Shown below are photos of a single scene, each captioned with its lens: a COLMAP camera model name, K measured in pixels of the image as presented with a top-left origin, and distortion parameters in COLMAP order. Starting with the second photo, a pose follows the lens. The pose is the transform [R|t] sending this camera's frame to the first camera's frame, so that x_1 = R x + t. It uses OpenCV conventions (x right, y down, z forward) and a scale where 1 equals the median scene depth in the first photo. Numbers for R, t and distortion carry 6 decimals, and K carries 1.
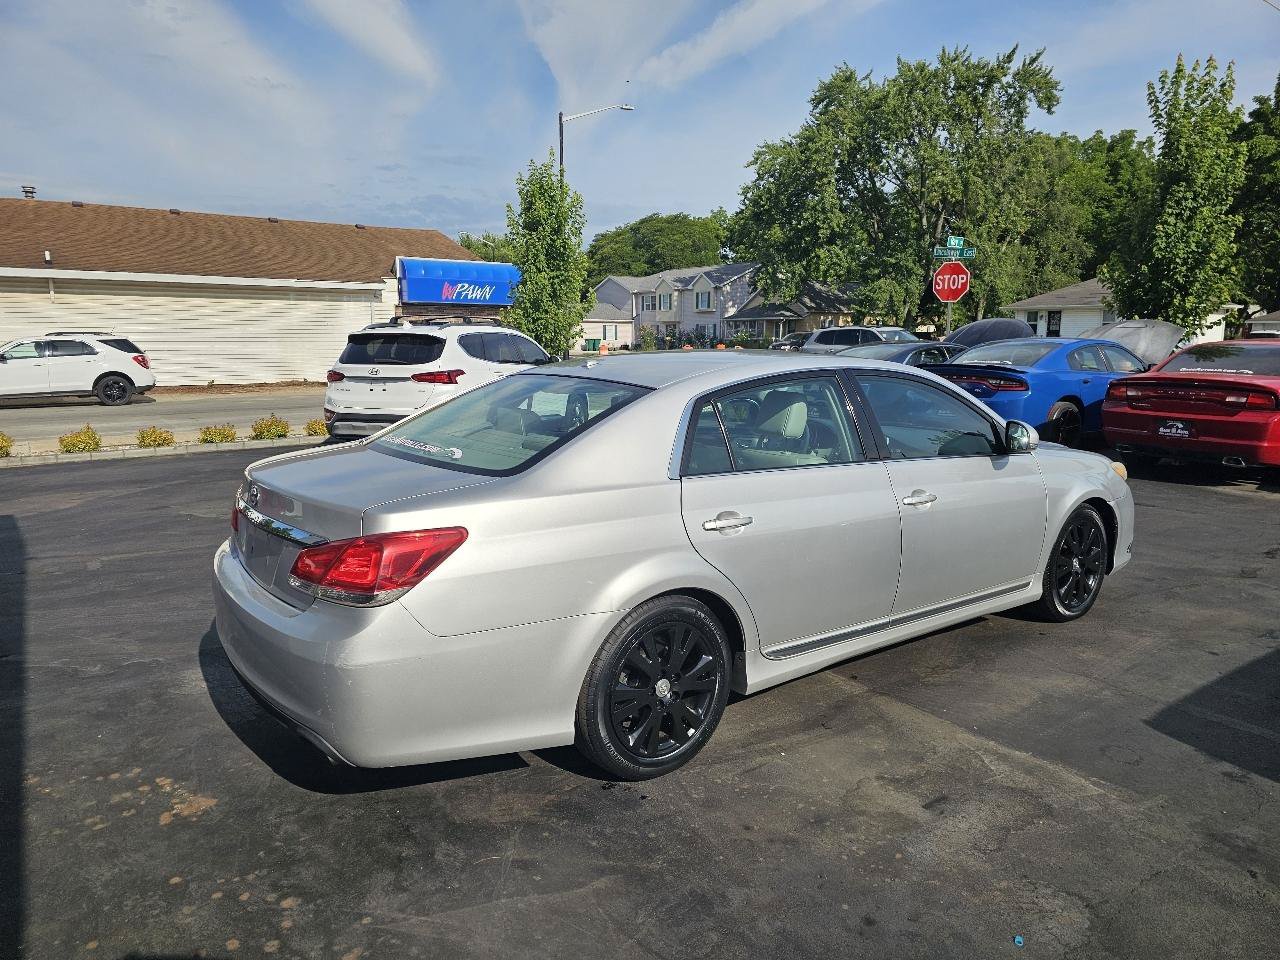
lens RADIAL K [[862.9, 0, 633.4], [0, 862.9, 479.8], [0, 0, 1]] dist [0.052611, -0.044524]
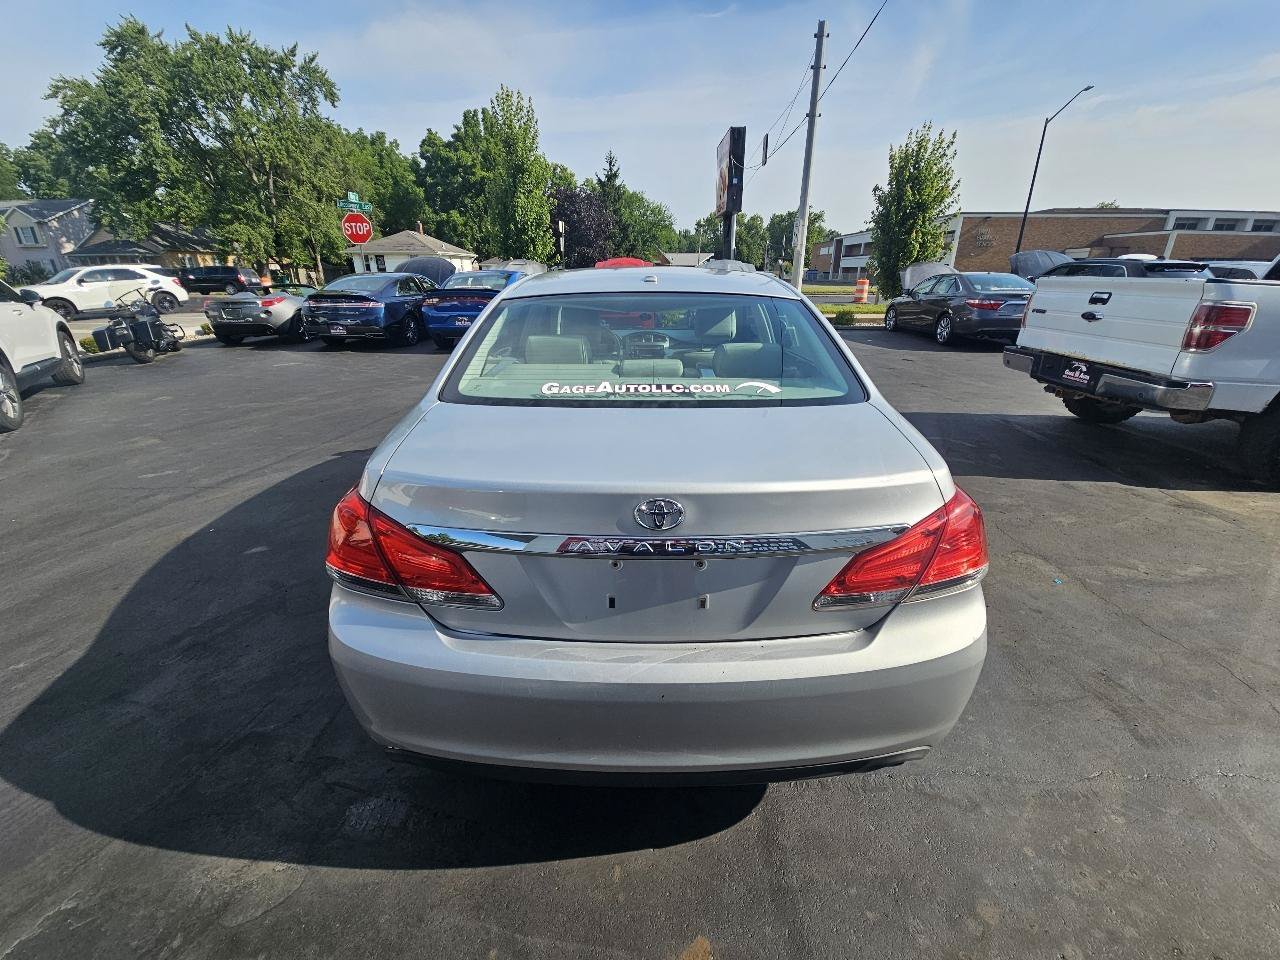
lens RADIAL K [[520.4, 0, 644.6], [0, 520.4, 480.0], [0, 0, 1]] dist [0.000862, -0.001221]
pose [[0.592353, -0.297821, 0.748613, -0.123015], [0.131772, 0.952471, 0.274655, -0.017919], [-0.794830, -0.064046, 0.603443, 0.141000]]
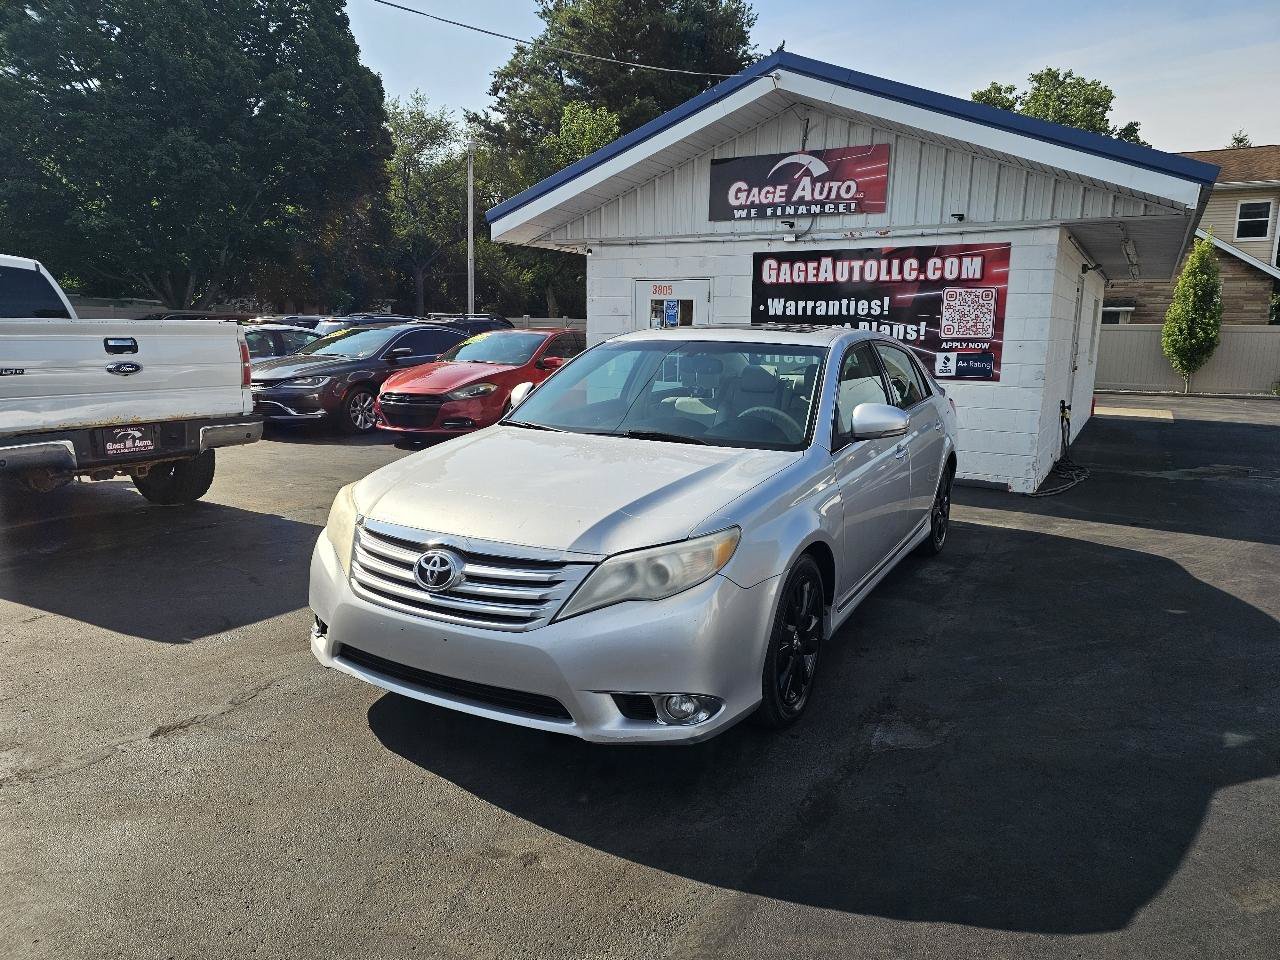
lens RADIAL K [[856.3, 0, 648.9], [0, 856.3, 475.7], [0, 0, 1]] dist [0.053858, -0.046130]
pose [[-0.906569, 0.055099, -0.418446, 0.187468], [-0.088284, 0.944753, 0.315669, -0.077542], [0.412721, 0.323118, -0.851620, 0.498639]]
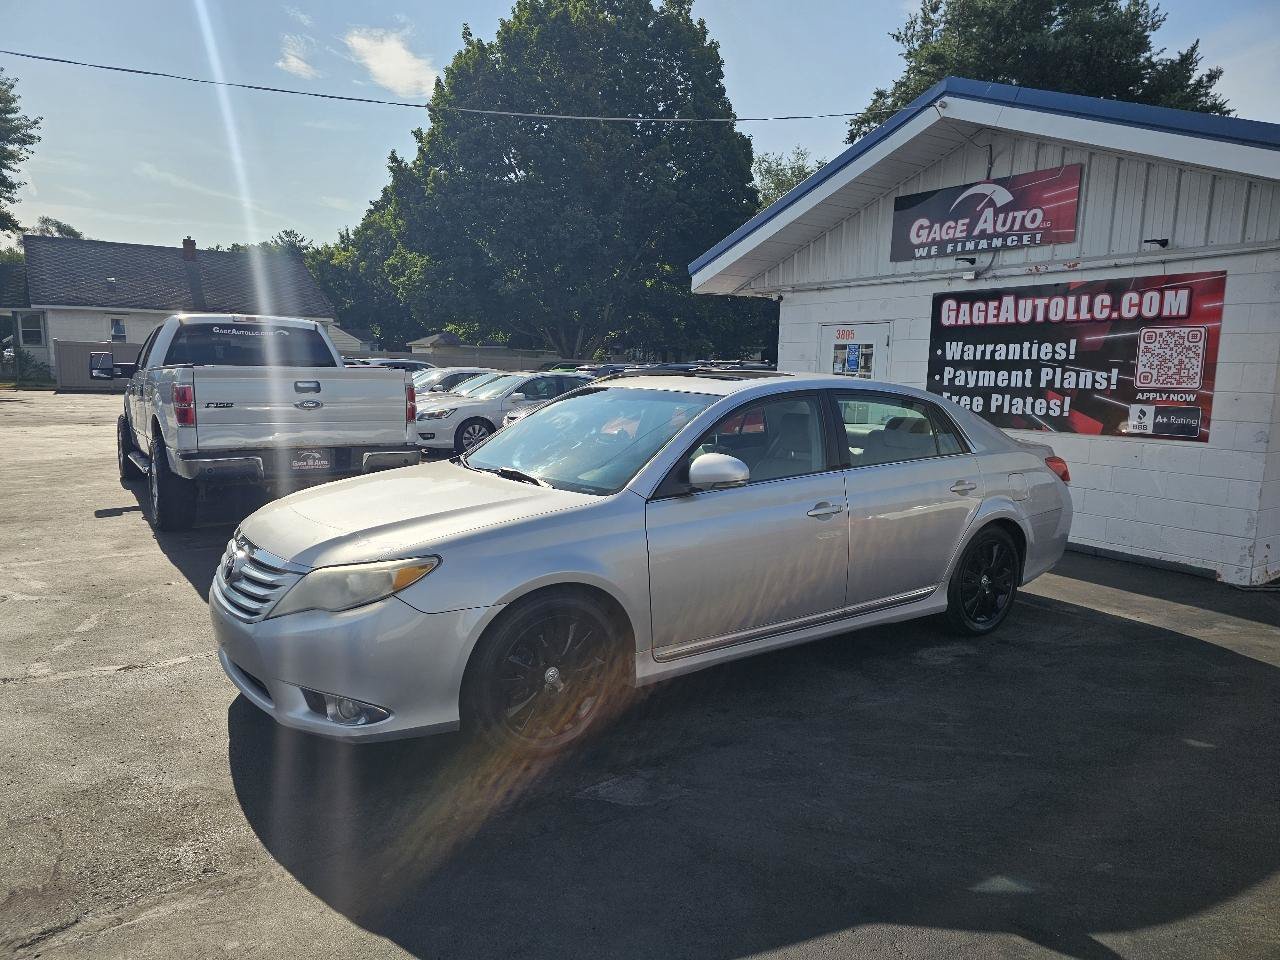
lens RADIAL K [[856.3, 0, 631.5], [0, 856.3, 486.9], [0, 0, 1]] dist [0.053858, -0.046130]
pose [[-0.999491, -0.023373, 0.021730, 0.058891], [-0.015689, 0.952796, 0.303206, -0.086928], [-0.027791, 0.302710, -0.952677, 0.534695]]
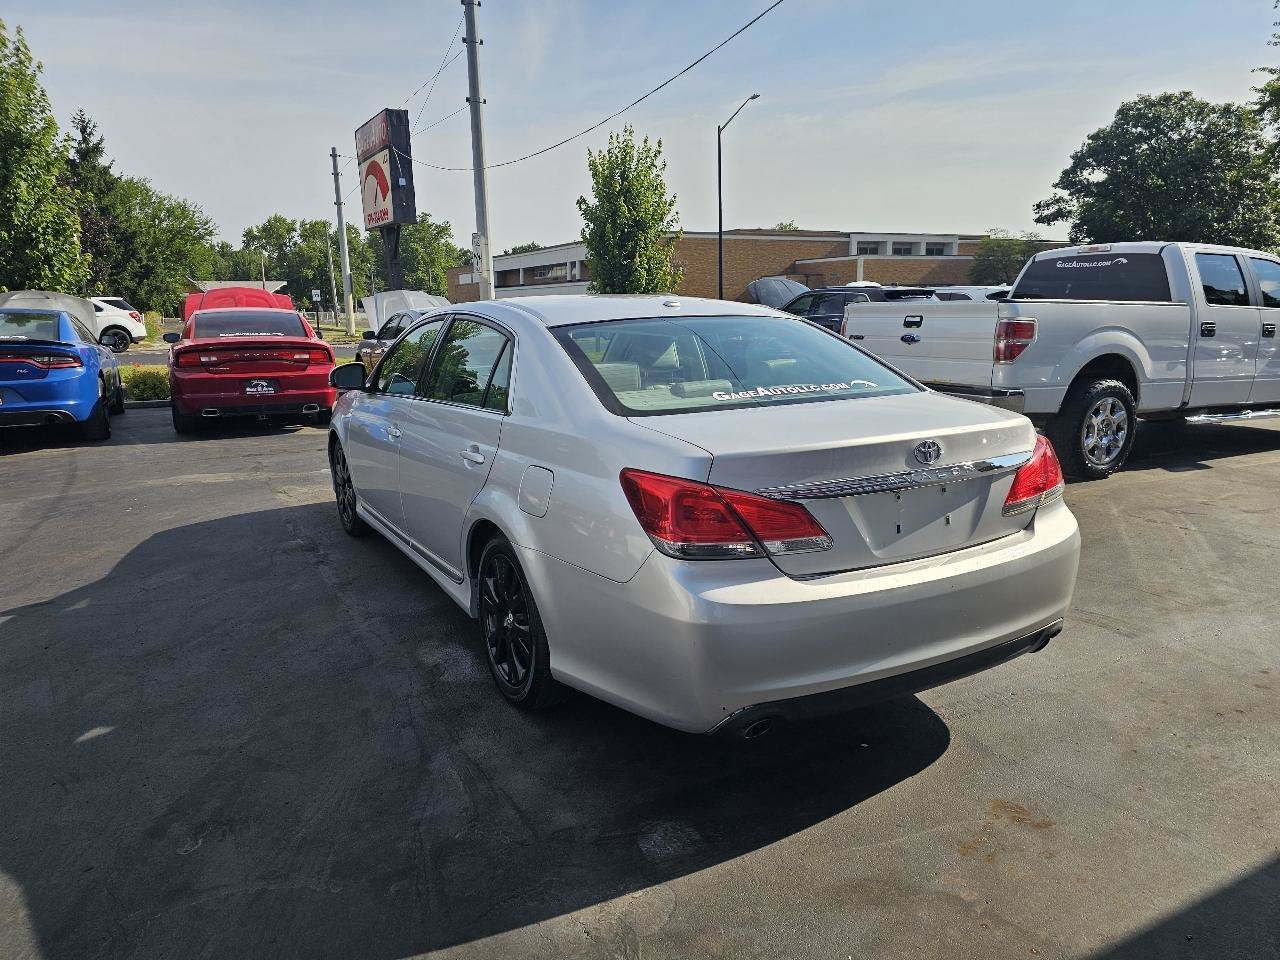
lens RADIAL K [[856.3, 0, 636.5], [0, 856.3, 492.1], [0, 0, 1]] dist [0.053858, -0.046130]
pose [[0.124063, -0.210678, 0.969651, -0.225117], [0.179621, 0.965825, 0.186865, -0.026214], [-0.975882, 0.150986, 0.157665, 0.203028]]
